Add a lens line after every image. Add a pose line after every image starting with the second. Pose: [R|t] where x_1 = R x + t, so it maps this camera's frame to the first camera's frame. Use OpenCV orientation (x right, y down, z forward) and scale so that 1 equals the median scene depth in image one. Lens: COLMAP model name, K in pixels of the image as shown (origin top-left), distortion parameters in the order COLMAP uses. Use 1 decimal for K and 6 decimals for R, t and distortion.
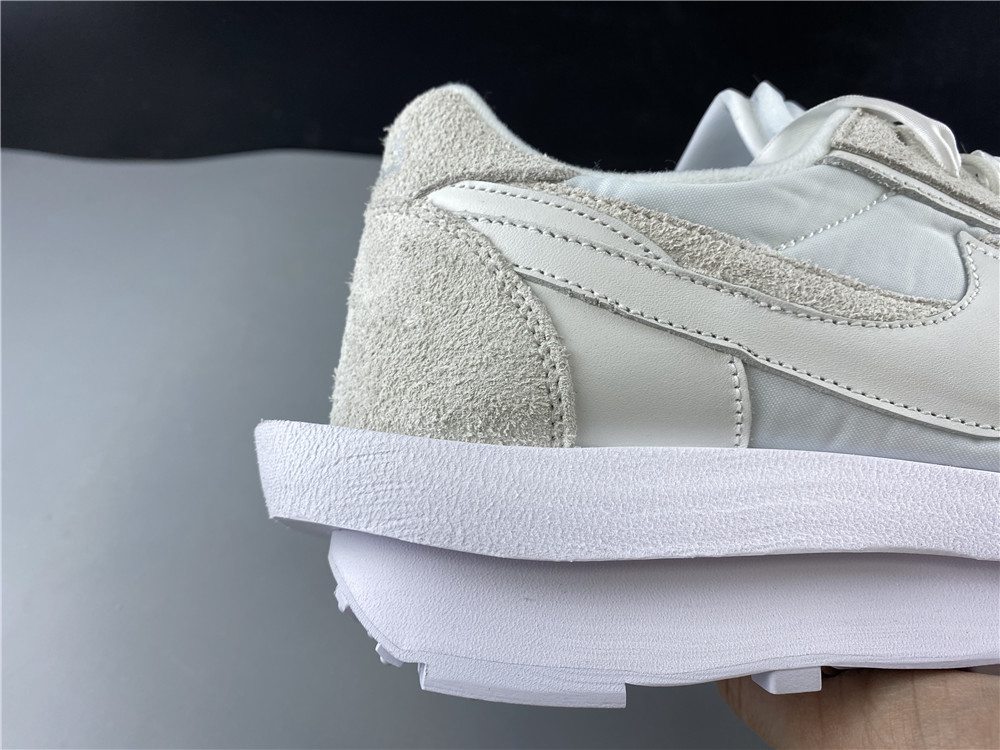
lens RADIAL K [[805.3, 0, 500.0], [0, 805.3, 375.0], [0, 0, 1]] dist [-0.051174, 0.002416]
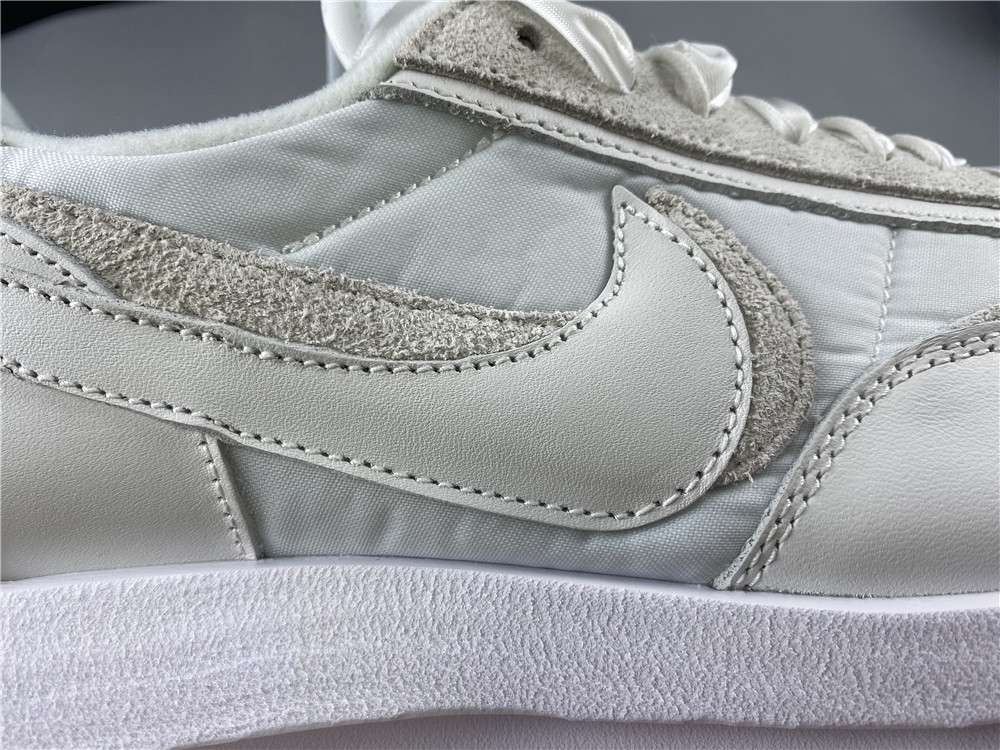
lens RADIAL K [[805.3, 0, 500.0], [0, 805.3, 375.0], [0, 0, 1]] dist [-0.051174, 0.002416]
pose [[0.997739, -0.063612, 0.021675, 0.508903], [0.058129, 0.978748, 0.196656, -0.180505], [-0.033724, -0.194952, 0.980233, 0.359695]]
